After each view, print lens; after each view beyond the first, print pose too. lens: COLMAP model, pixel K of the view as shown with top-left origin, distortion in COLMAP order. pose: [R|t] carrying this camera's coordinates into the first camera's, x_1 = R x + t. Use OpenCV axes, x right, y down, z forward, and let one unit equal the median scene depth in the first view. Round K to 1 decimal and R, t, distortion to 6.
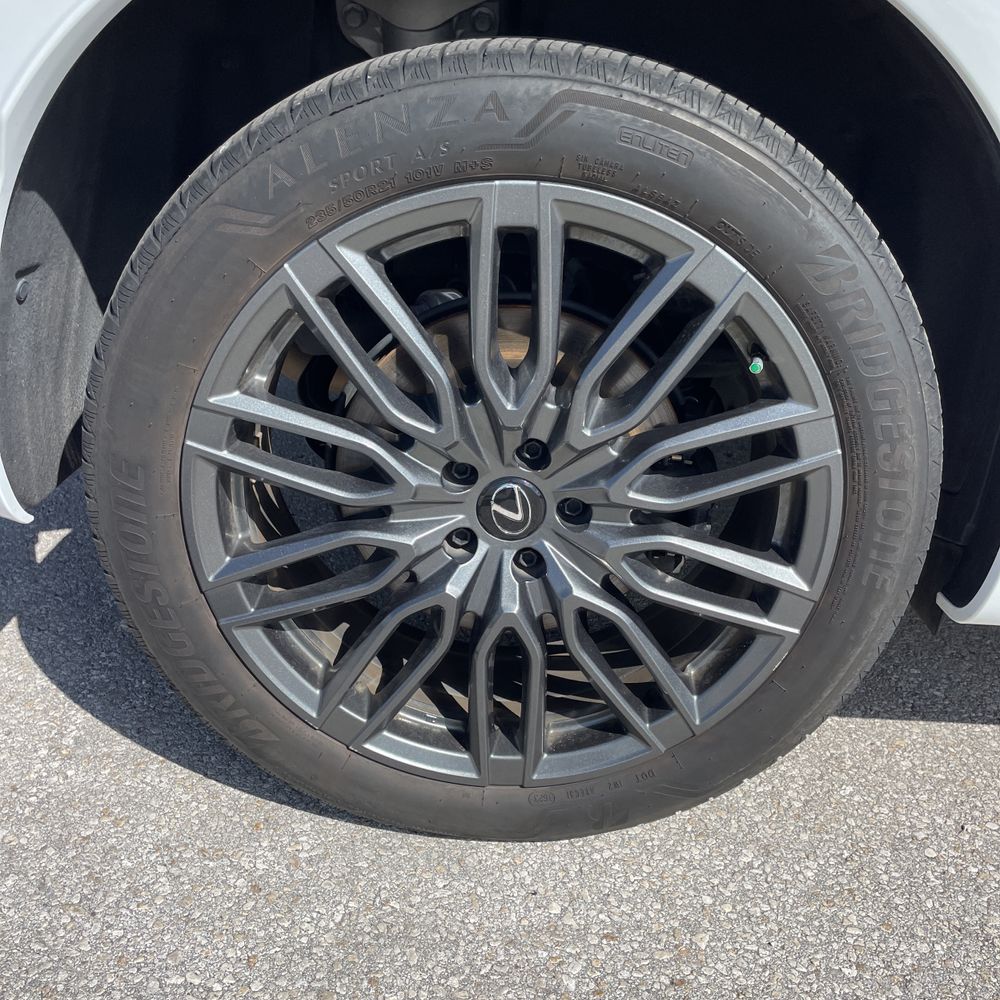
lens RADIAL K [[1008.1, 0, 500.0], [0, 1008.1, 500.0], [0, 0, 1]] dist [0.096813, -0.127392]
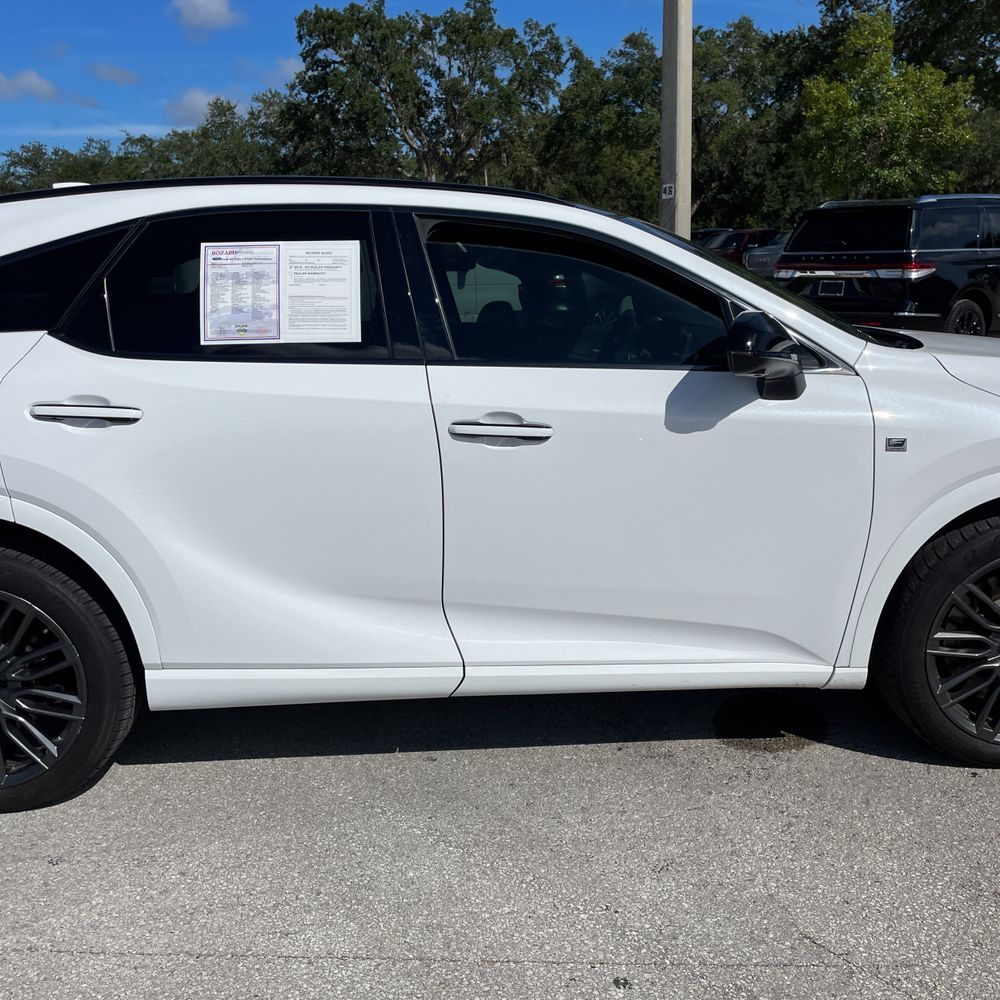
lens RADIAL K [[1001.9, 0, 520.9], [0, 1001.9, 497.3], [0, 0, 1]] dist [0.105847, -0.152974]
pose [[0.996025, -0.081762, 0.035333, 1.497721], [0.087140, 0.976615, -0.196542, 0.193377], [-0.018437, 0.198840, 0.979859, -2.023296]]
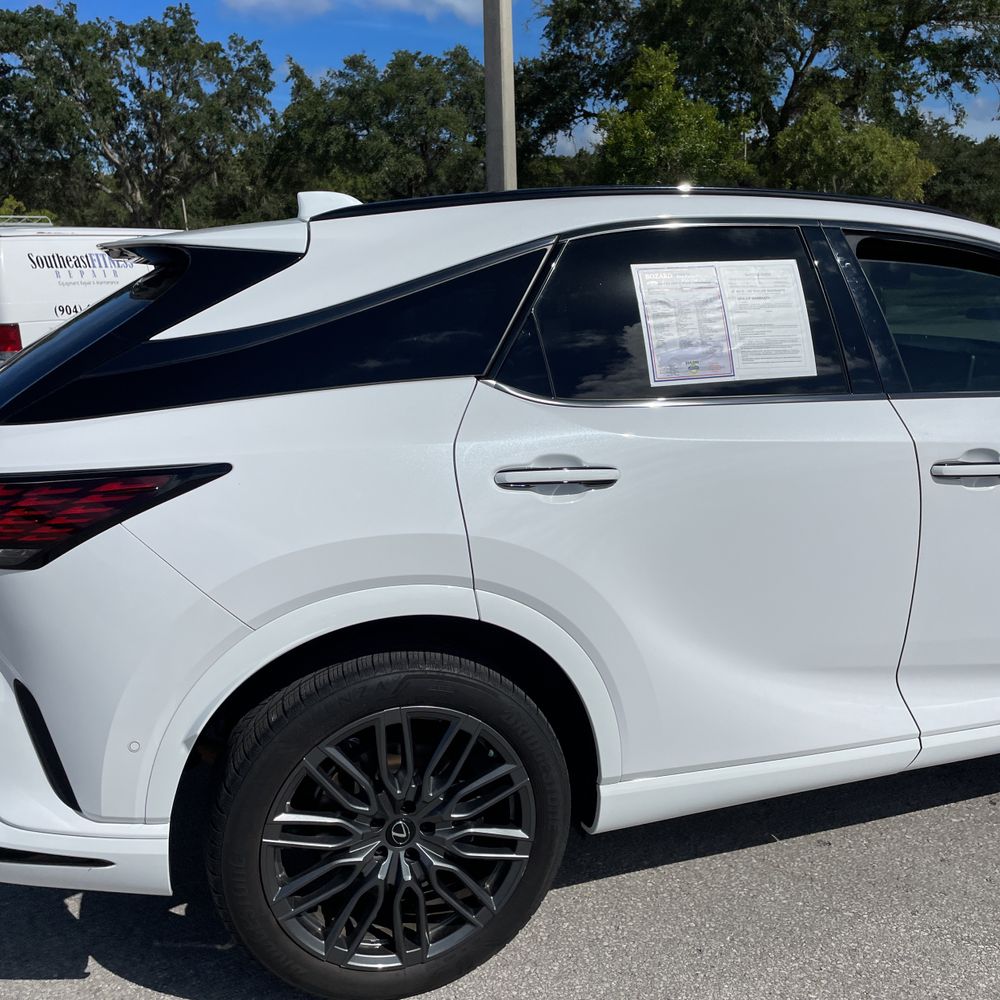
lens RADIAL K [[997.3, 0, 495.1], [0, 997.3, 510.2], [0, 0, 1]] dist [0.100776, -0.143838]
pose [[0.943338, -0.144323, 0.298804, -0.358865], [0.200127, 0.965713, -0.165370, -0.273234], [-0.264692, 0.215799, 0.939877, -1.337912]]
